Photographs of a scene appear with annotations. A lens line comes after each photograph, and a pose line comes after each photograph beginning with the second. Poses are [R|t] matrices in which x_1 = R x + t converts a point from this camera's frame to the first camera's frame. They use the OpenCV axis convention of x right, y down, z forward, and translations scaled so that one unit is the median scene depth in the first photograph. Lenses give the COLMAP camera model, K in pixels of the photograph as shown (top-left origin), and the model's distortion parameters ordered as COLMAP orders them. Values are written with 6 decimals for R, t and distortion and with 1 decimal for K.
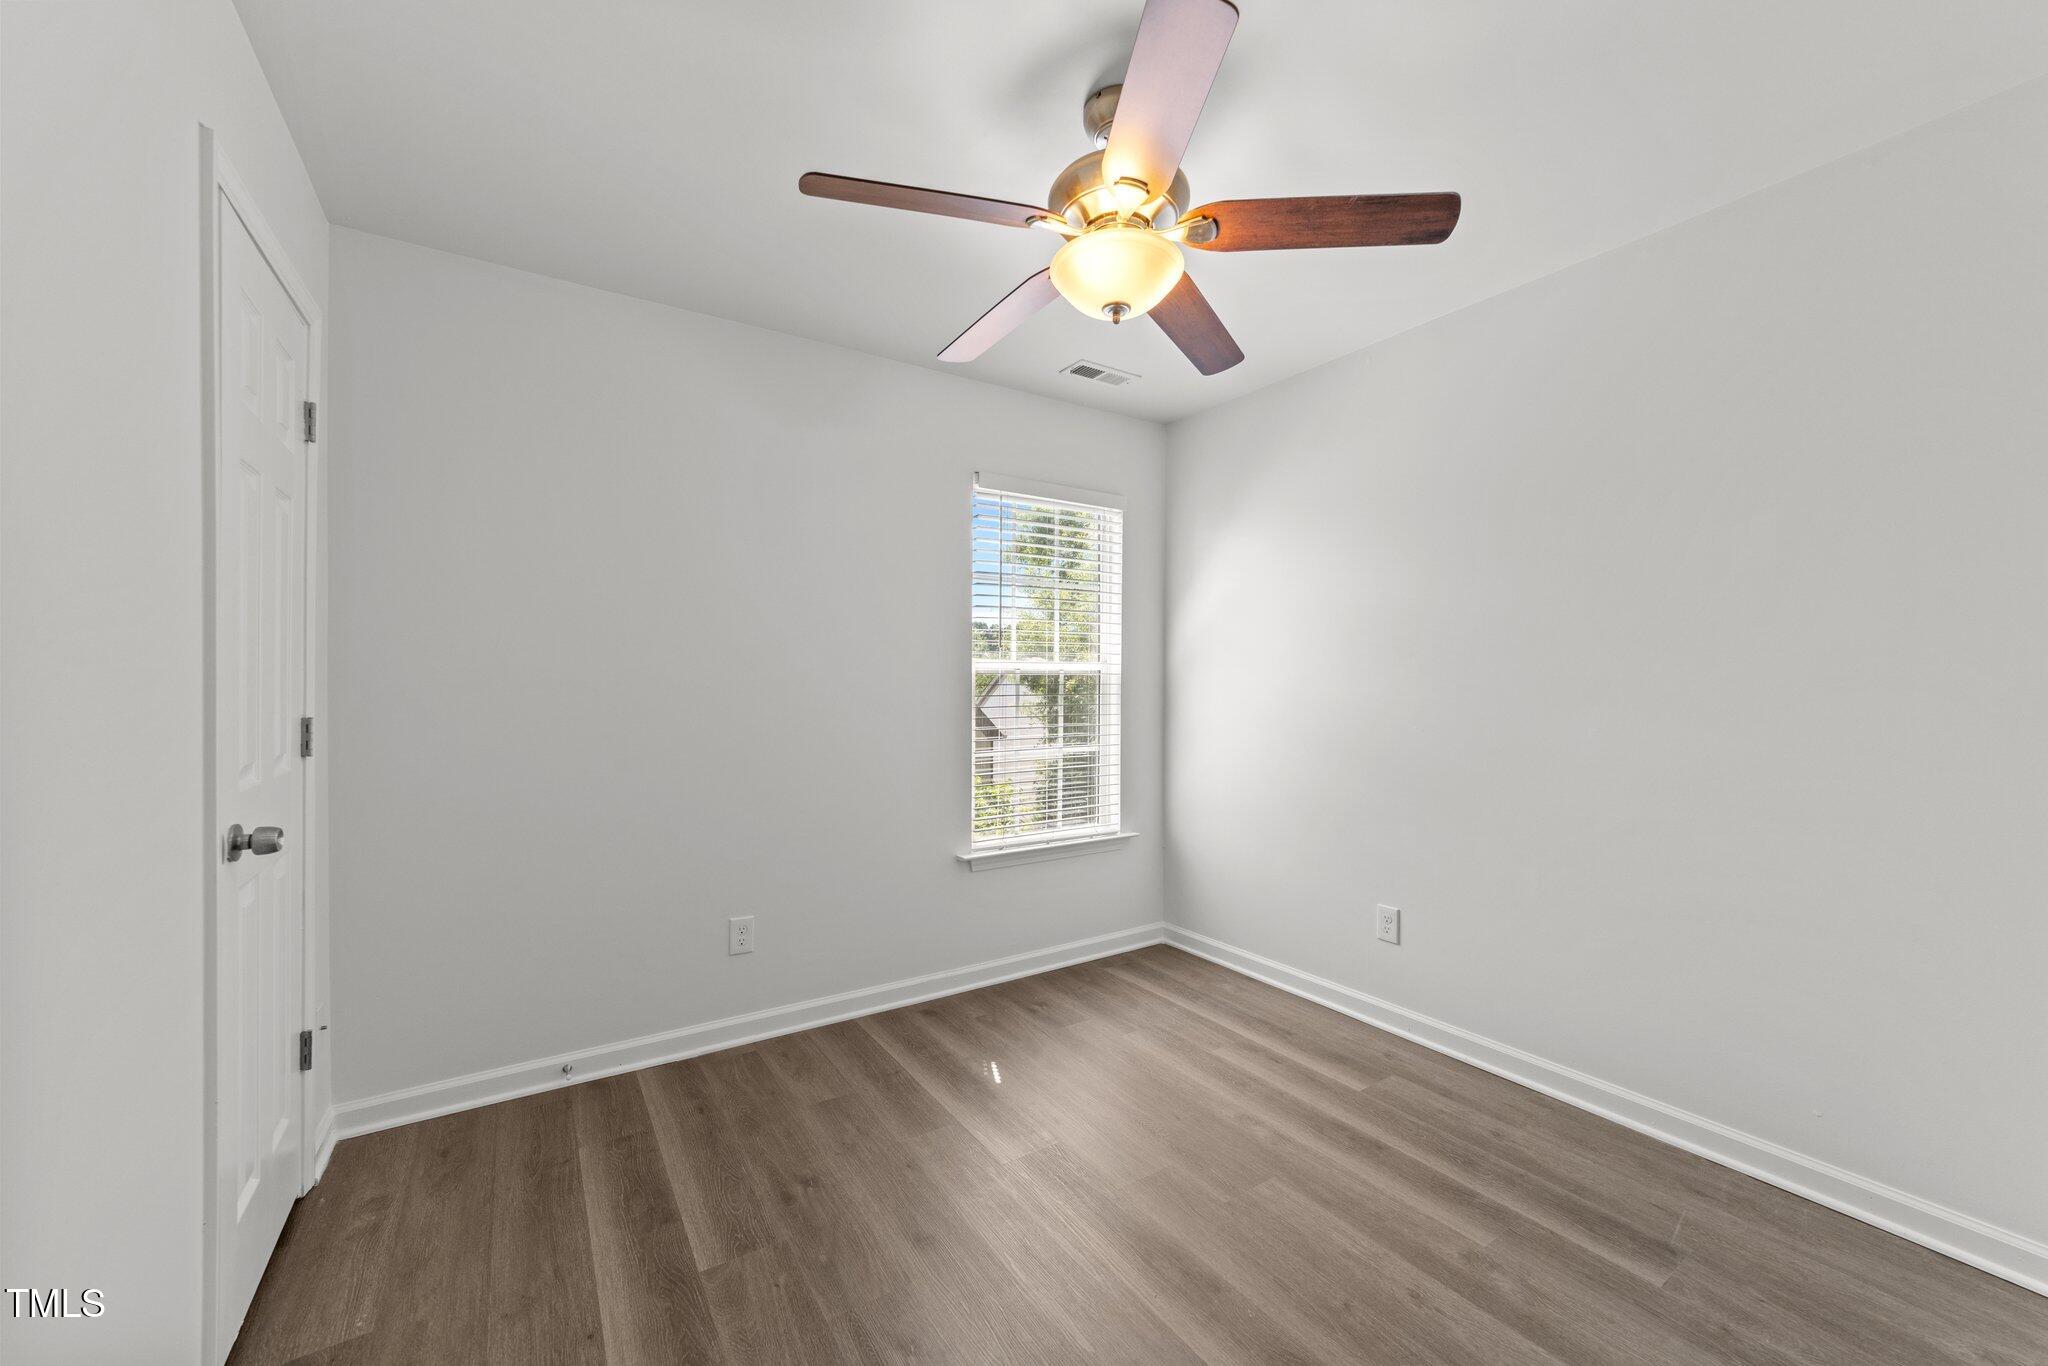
lens RADIAL K [[783.4, 0, 1026.0], [0, 783.4, 692.8], [0, 0, 1]] dist [-0.011535, 0.004398]
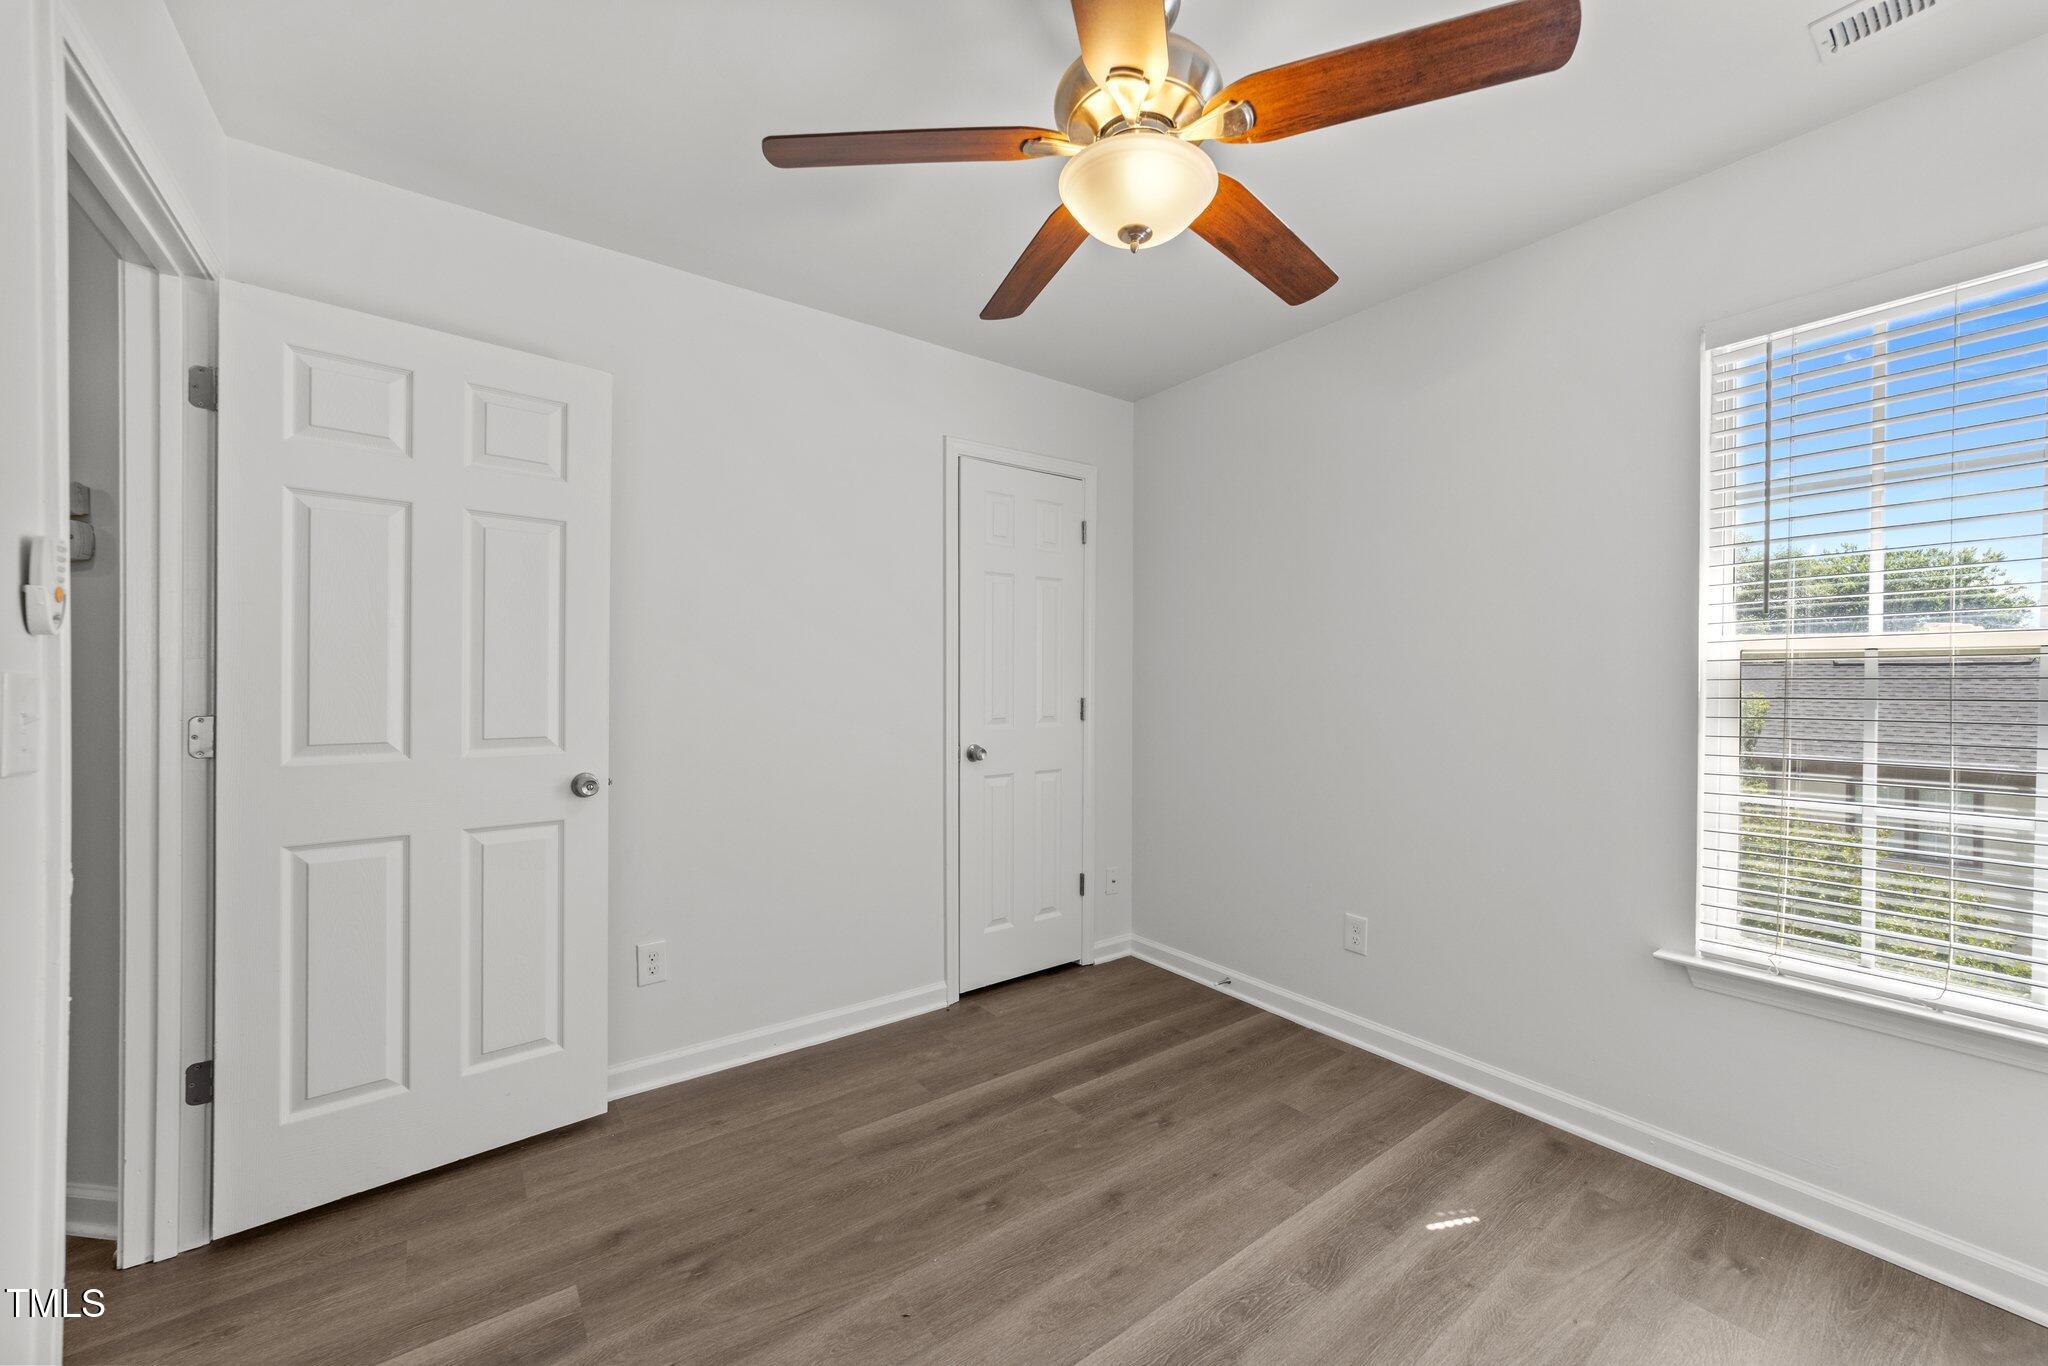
lens RADIAL K [[783.4, 0, 1019.0], [0, 783.4, 692.4], [0, 0, 1]] dist [-0.011535, 0.004398]
pose [[0.050545, 0.012113, -0.998648, 0.714569], [-0.011946, 0.999862, 0.011523, -0.000876], [0.998650, 0.011347, 0.050683, 0.628900]]
